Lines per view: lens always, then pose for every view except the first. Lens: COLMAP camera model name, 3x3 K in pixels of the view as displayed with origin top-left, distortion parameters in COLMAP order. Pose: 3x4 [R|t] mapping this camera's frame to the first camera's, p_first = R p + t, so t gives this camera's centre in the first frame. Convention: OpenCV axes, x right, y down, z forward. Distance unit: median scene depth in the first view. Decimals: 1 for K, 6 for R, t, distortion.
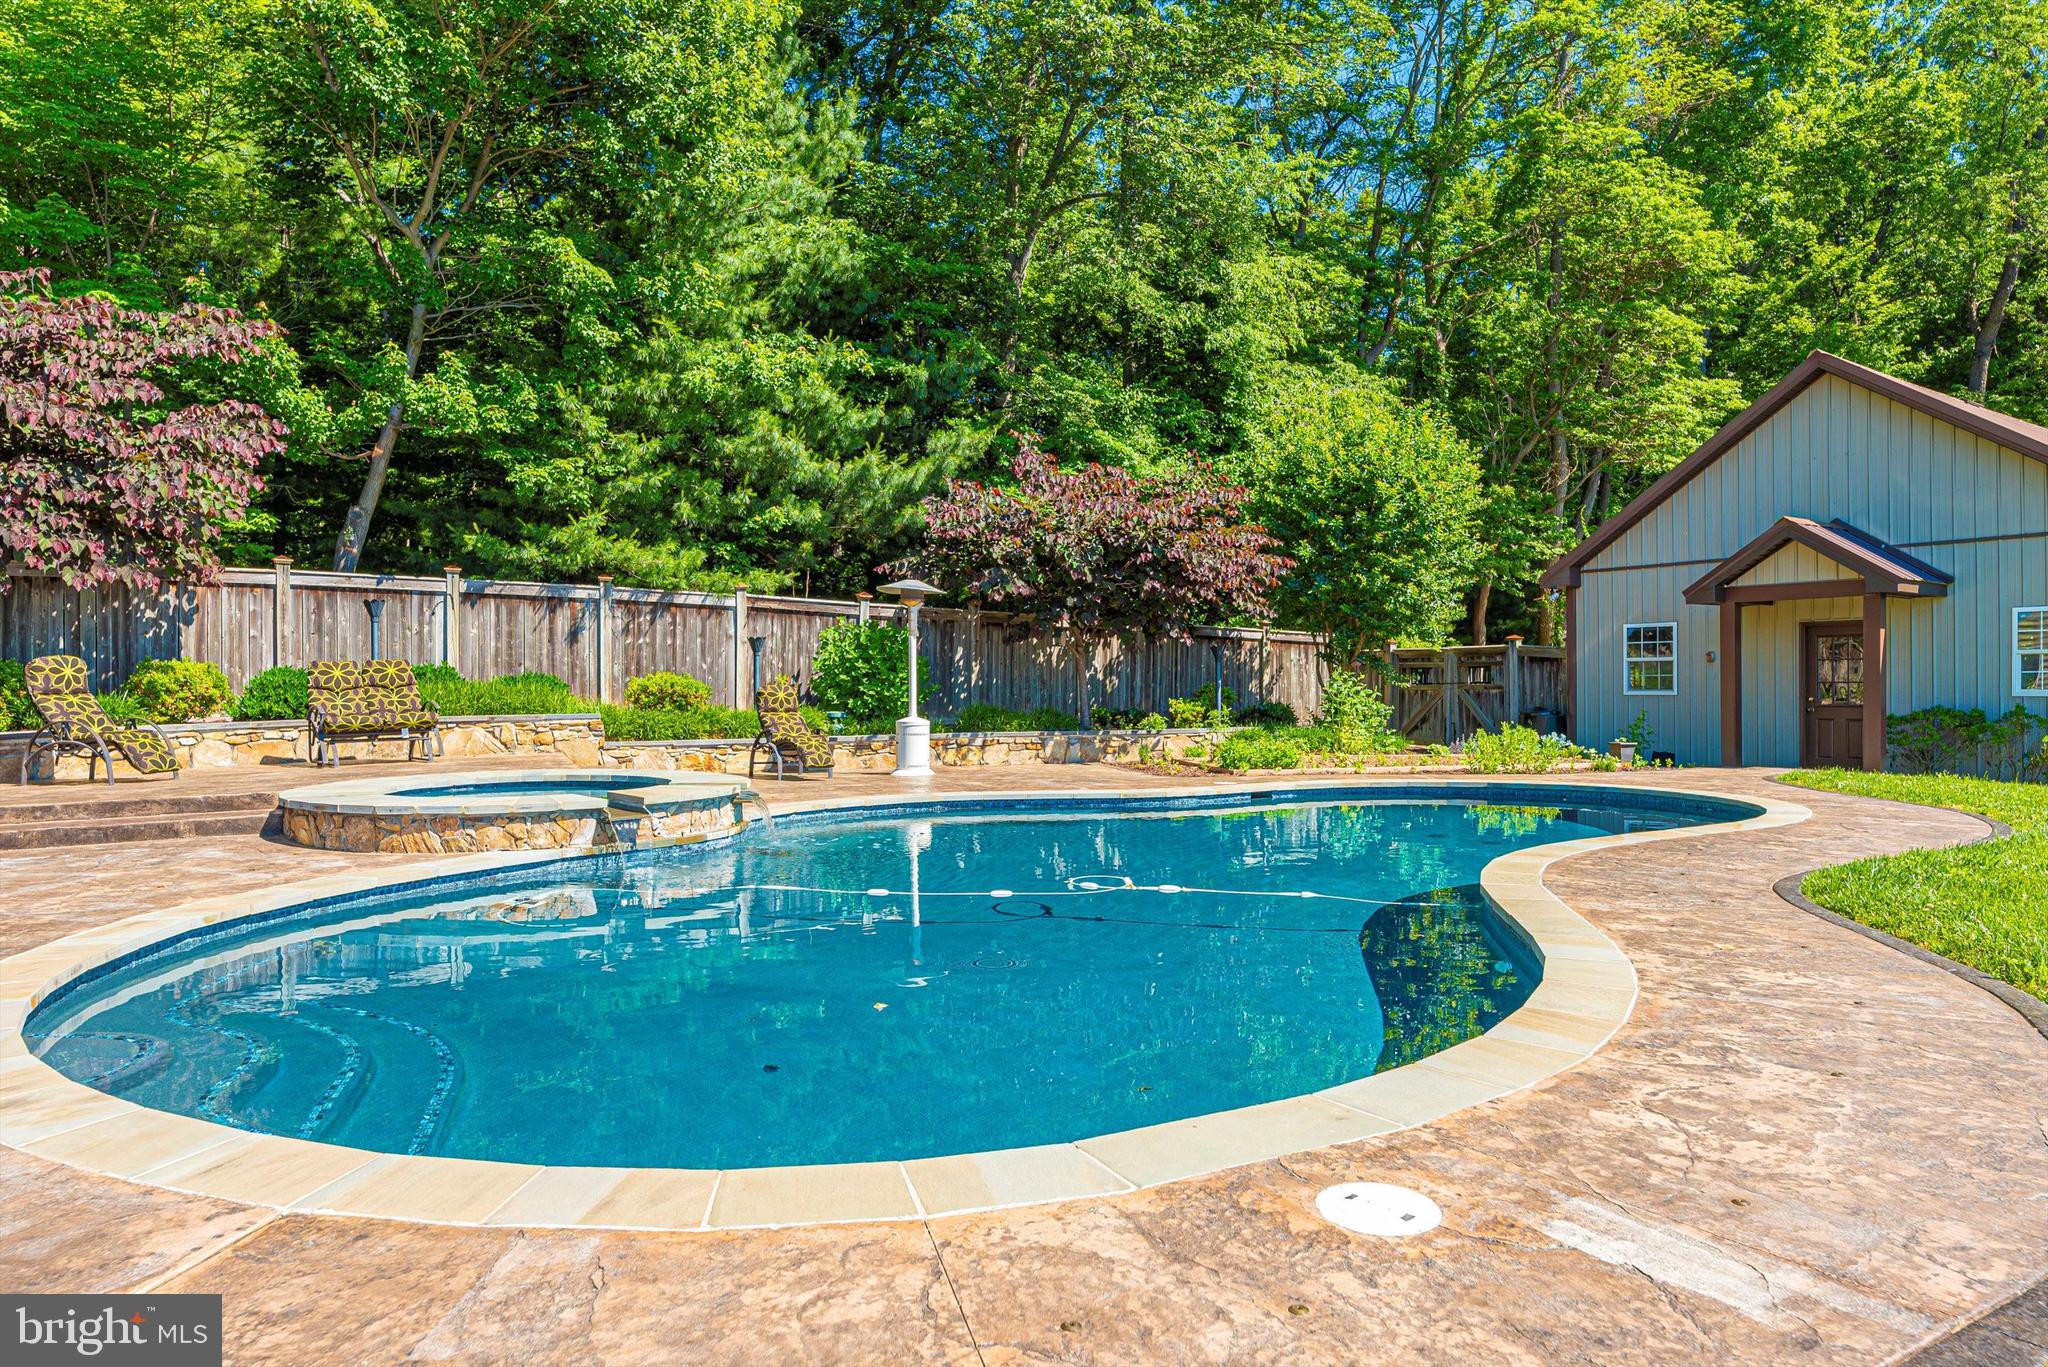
lens RADIAL K [[1250.9, 0, 1026.5], [0, 1250.9, 687.3], [0, 0, 1]] dist [0.001058, 0.000040]
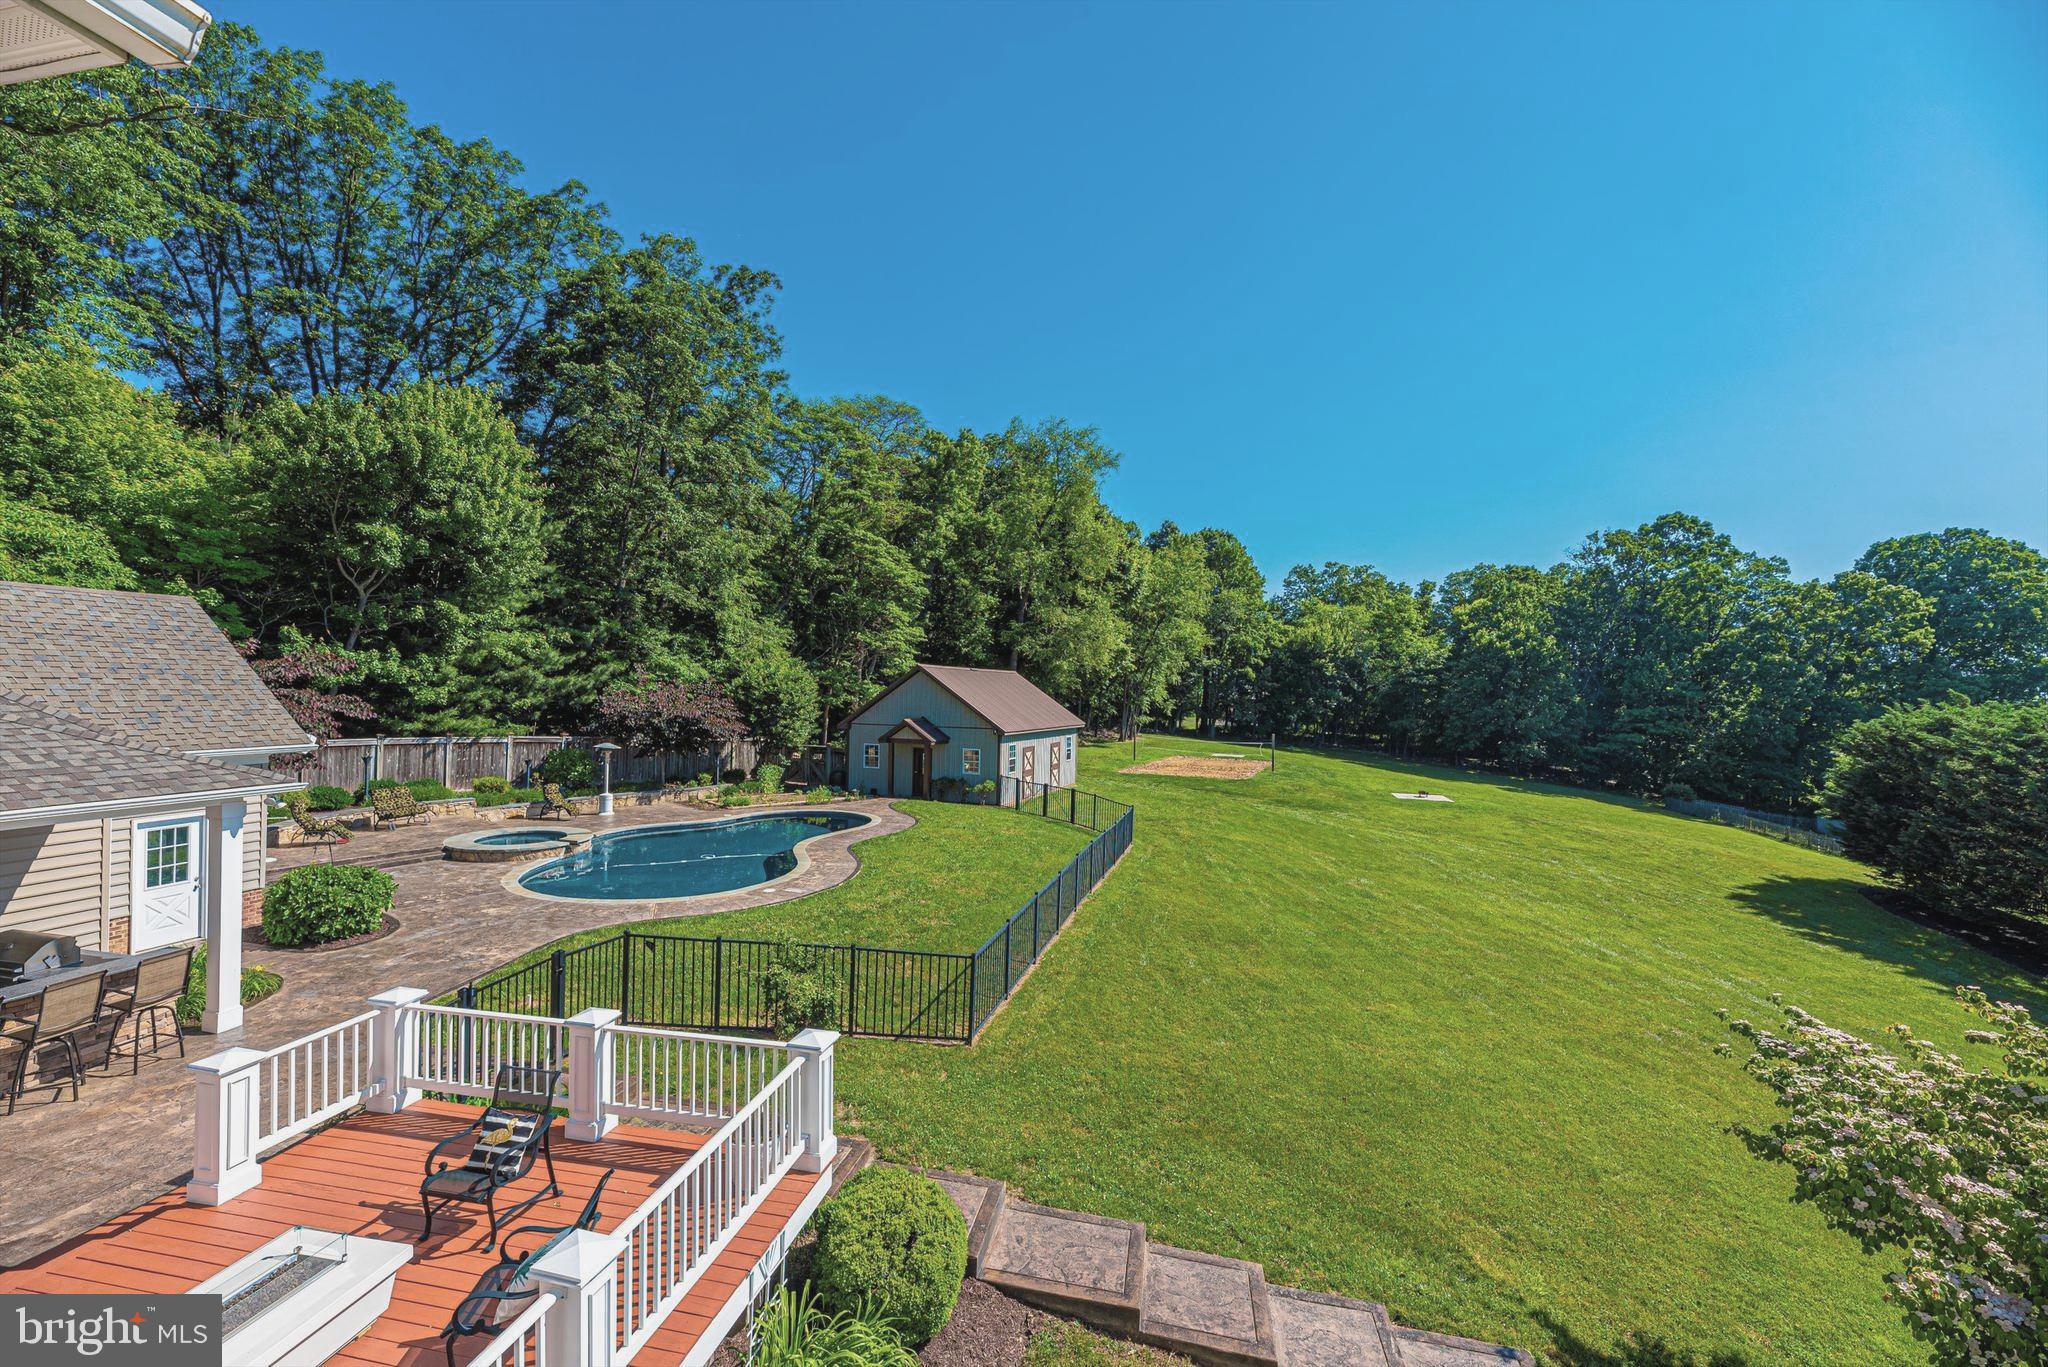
lens RADIAL K [[822.6, 0, 1015.7], [0, 822.6, 688.8], [0, 0, 1]] dist [0.001096, 0.001190]
pose [[0.855161, 0.023936, 0.517810, -0.213410], [-0.022695, 0.999704, -0.008731, -0.169389], [-0.517865, -0.004285, 0.855451, -0.817680]]
